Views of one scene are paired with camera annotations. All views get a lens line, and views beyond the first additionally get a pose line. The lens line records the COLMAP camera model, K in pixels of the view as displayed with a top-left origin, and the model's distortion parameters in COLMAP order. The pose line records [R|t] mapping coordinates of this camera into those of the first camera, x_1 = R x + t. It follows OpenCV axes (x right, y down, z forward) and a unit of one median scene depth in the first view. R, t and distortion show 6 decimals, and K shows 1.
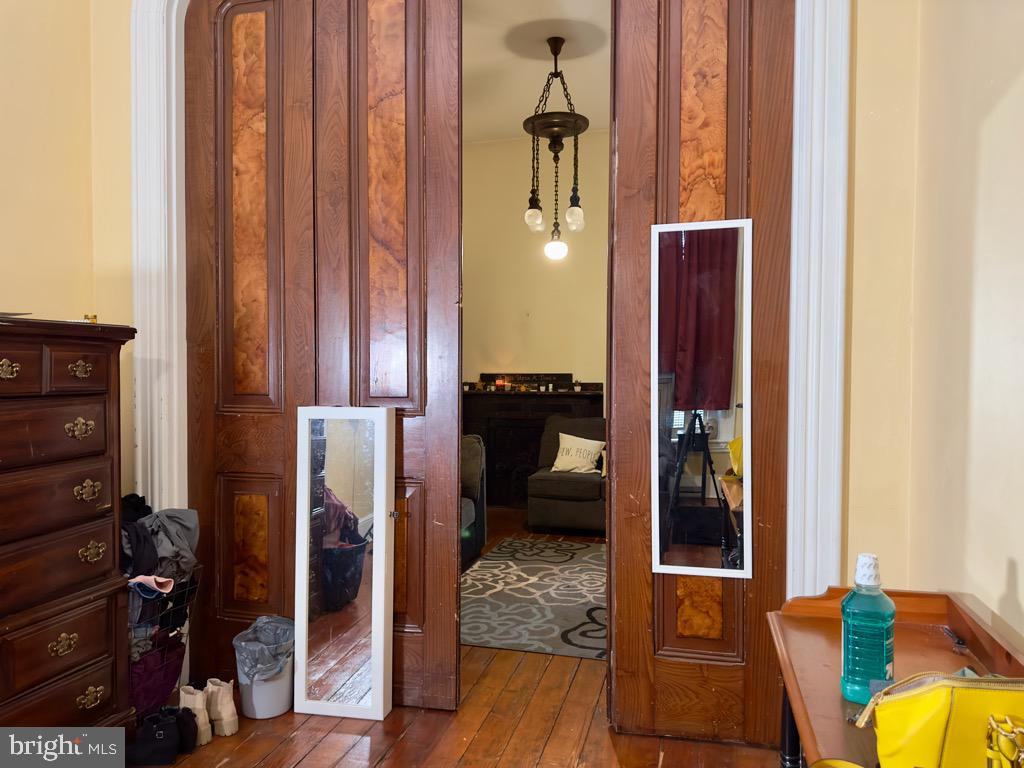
lens RADIAL K [[717.2, 0, 514.2], [0, 717.2, 381.6], [0, 0, 1]] dist [0.058692, -0.080761]
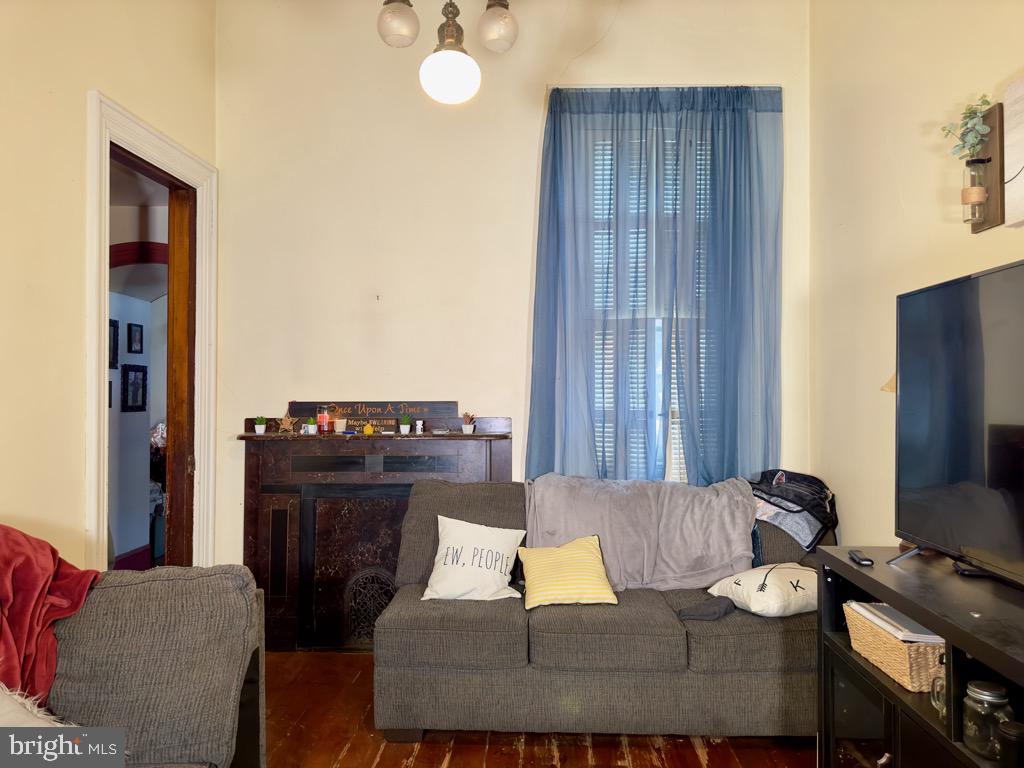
lens RADIAL K [[717.2, 0, 513.5], [0, 717.2, 380.7], [0, 0, 1]] dist [0.058692, -0.080761]
pose [[0.979424, 0.002591, 0.201796, 0.010107], [0.004116, 0.999453, -0.032809, -0.008861], [-0.201771, 0.032965, 0.978878, 0.444347]]
